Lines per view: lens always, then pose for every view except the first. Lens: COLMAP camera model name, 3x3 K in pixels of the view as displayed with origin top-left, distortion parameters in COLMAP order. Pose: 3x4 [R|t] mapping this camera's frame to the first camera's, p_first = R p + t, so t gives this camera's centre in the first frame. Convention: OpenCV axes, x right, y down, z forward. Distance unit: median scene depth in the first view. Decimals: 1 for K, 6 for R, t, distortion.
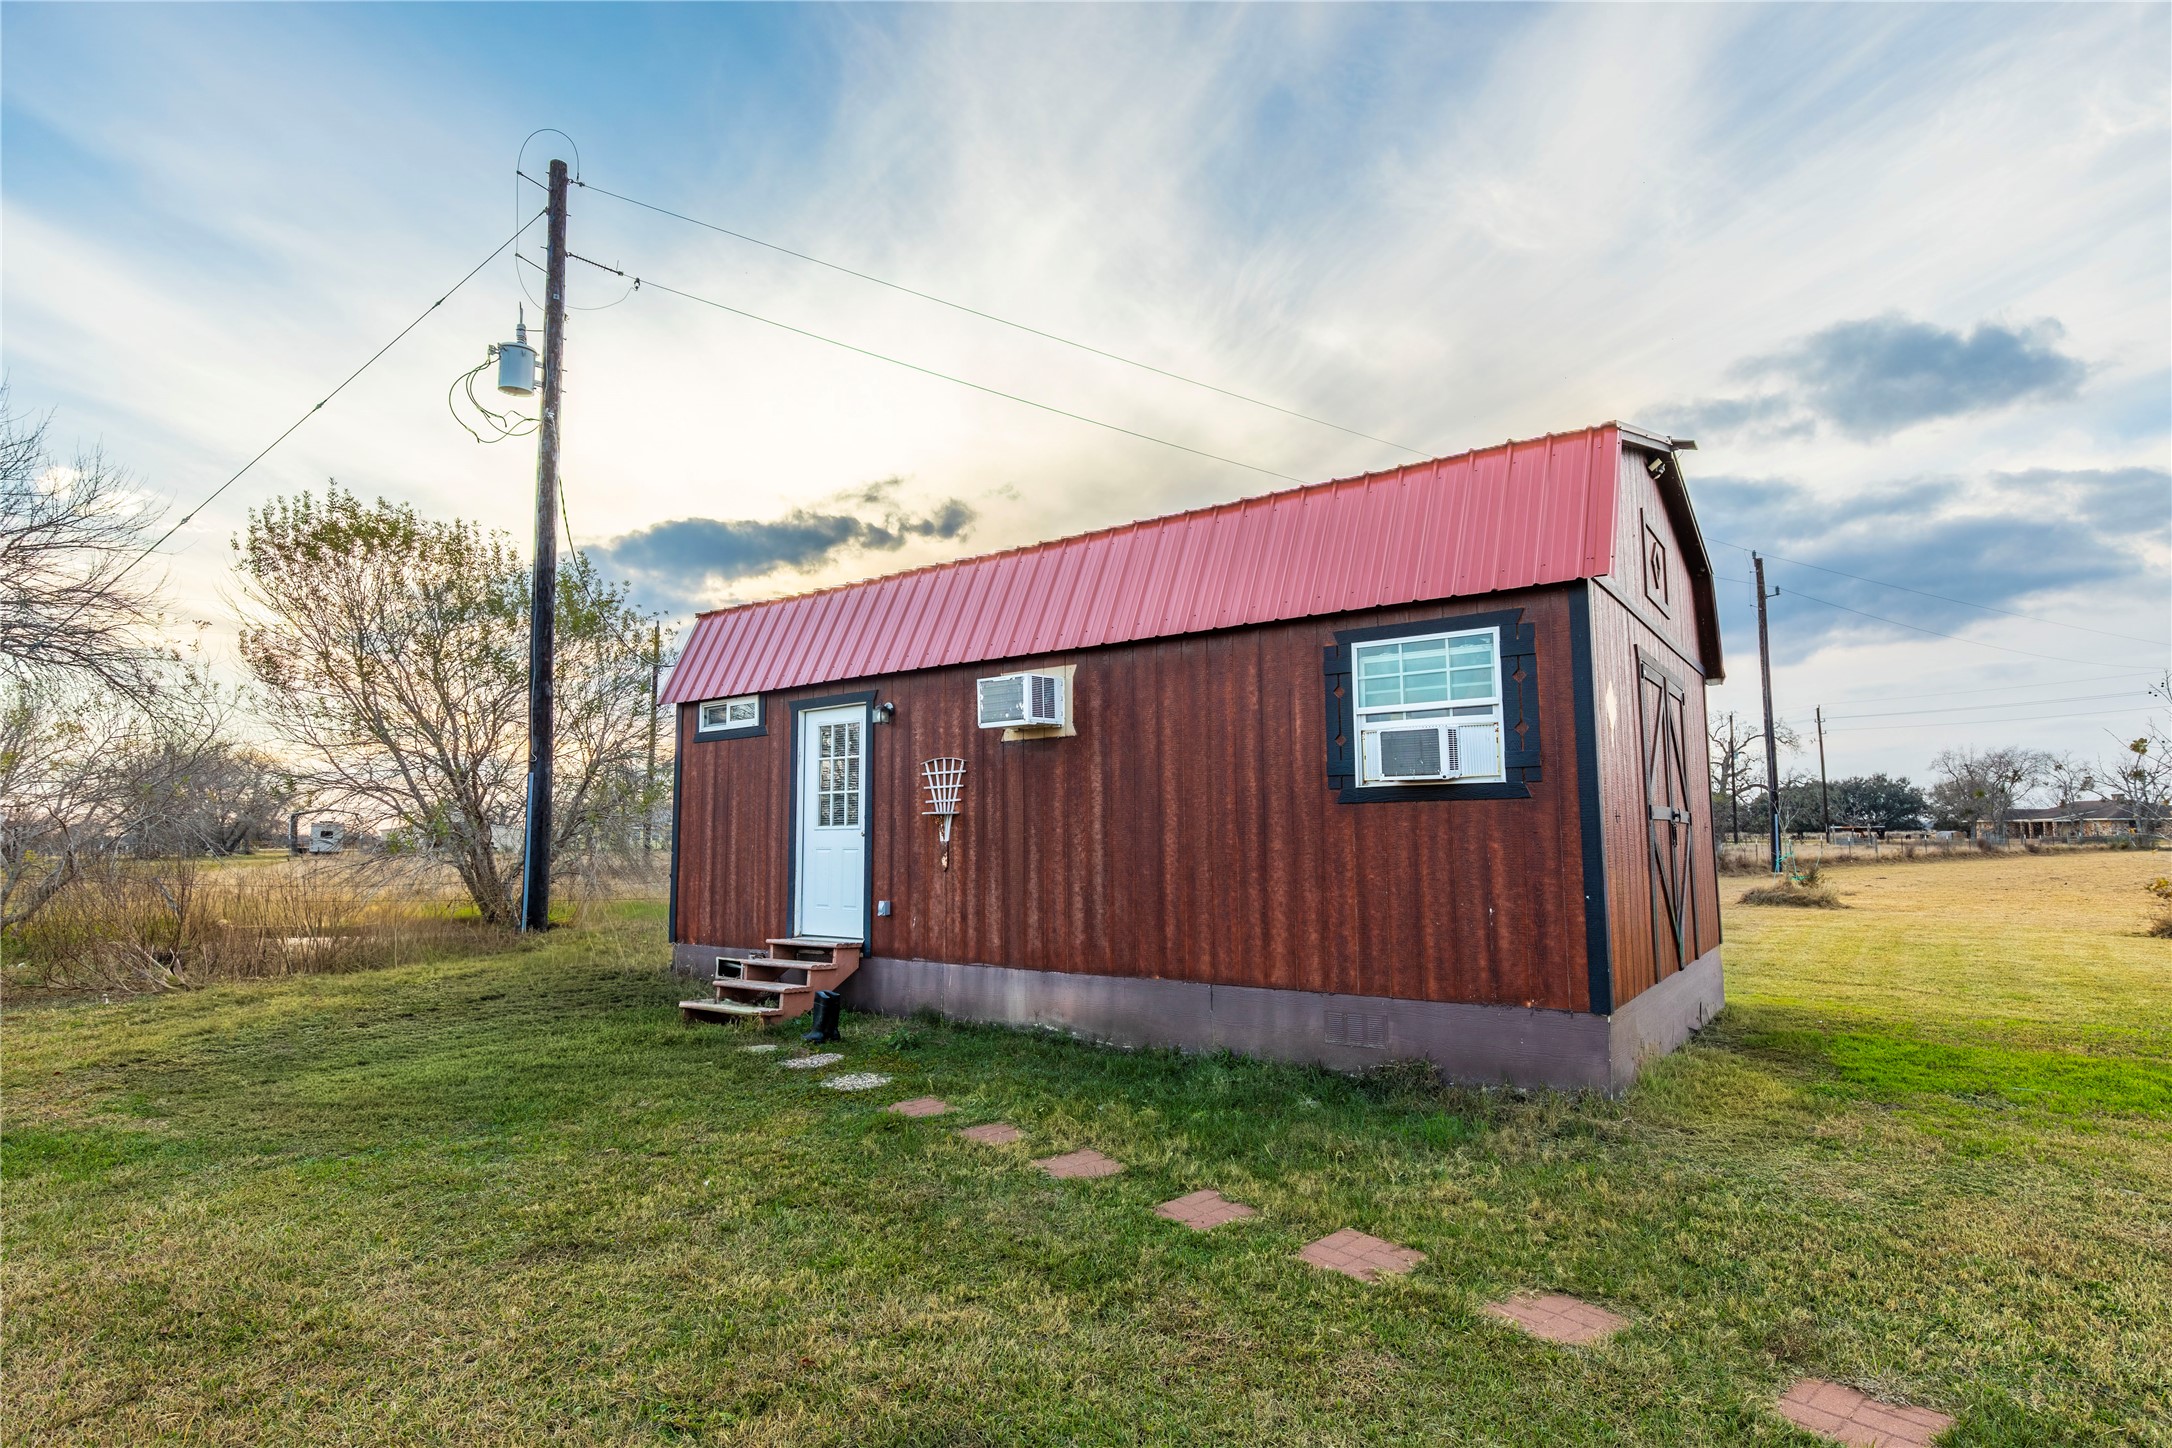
lens RADIAL K [[1102.3, 0, 1086.0], [0, 1102.3, 724.0], [0, 0, 1]] dist [-0.000369, 0.000054]
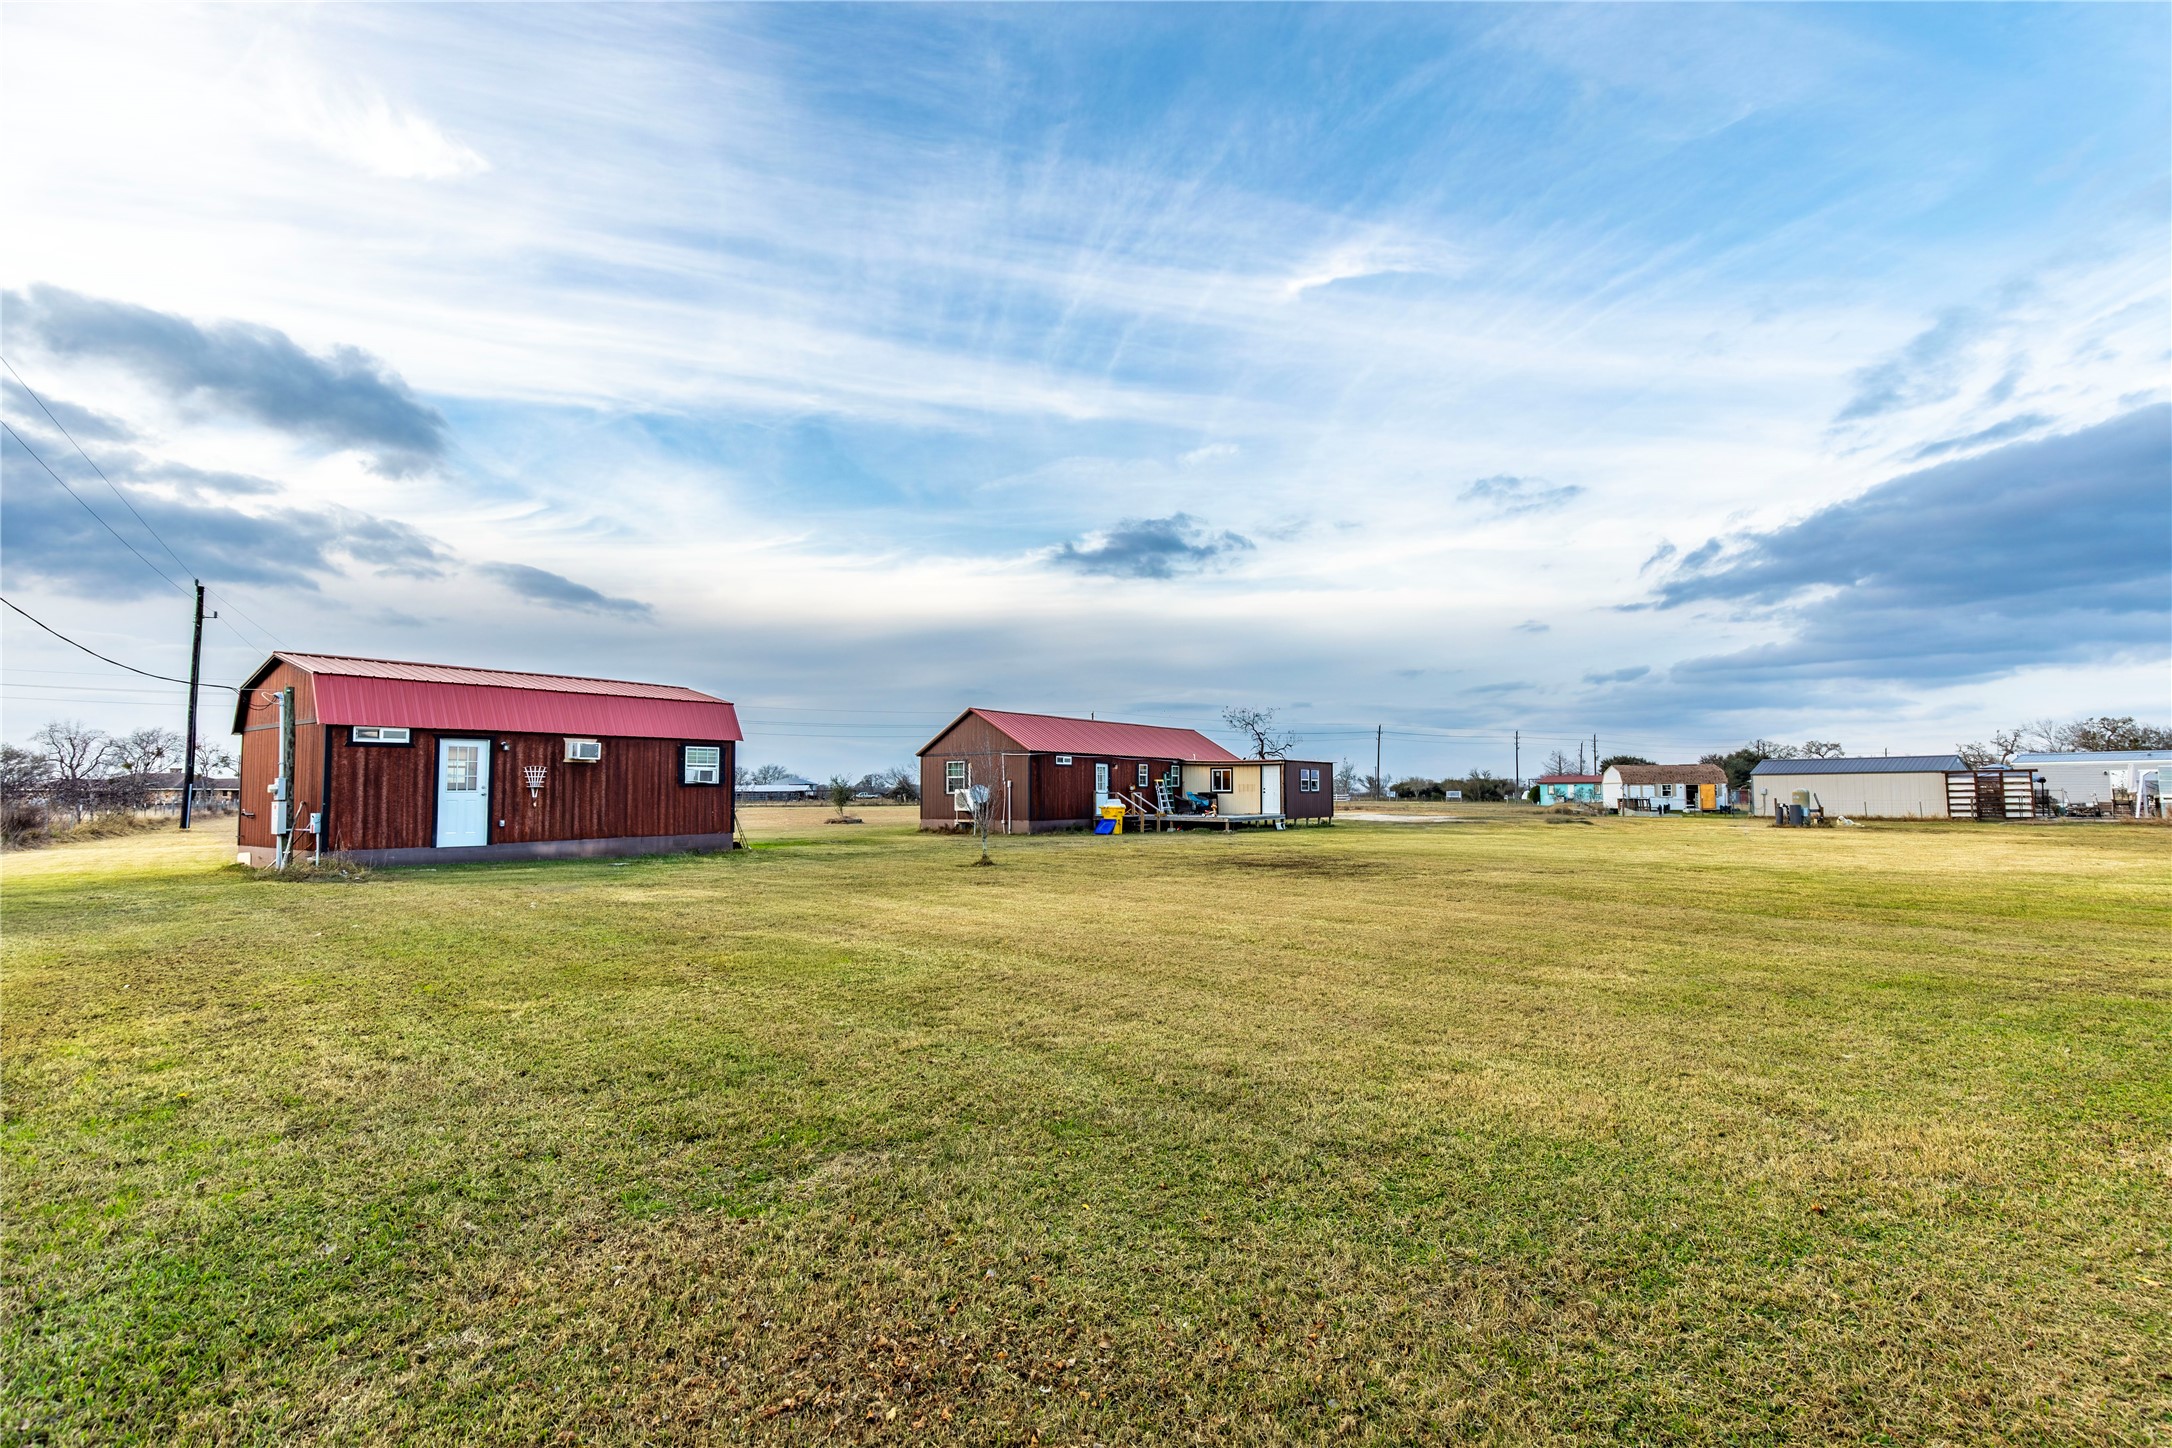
lens RADIAL K [[1102.3, 0, 1086.0], [0, 1102.3, 724.0], [0, 0, 1]] dist [-0.000369, 0.000054]
pose [[0.030659, 0.070201, 0.997062, -2.793944], [-0.098408, 0.992896, -0.066881, -0.024201], [-0.994674, -0.096068, 0.037350, -0.431556]]
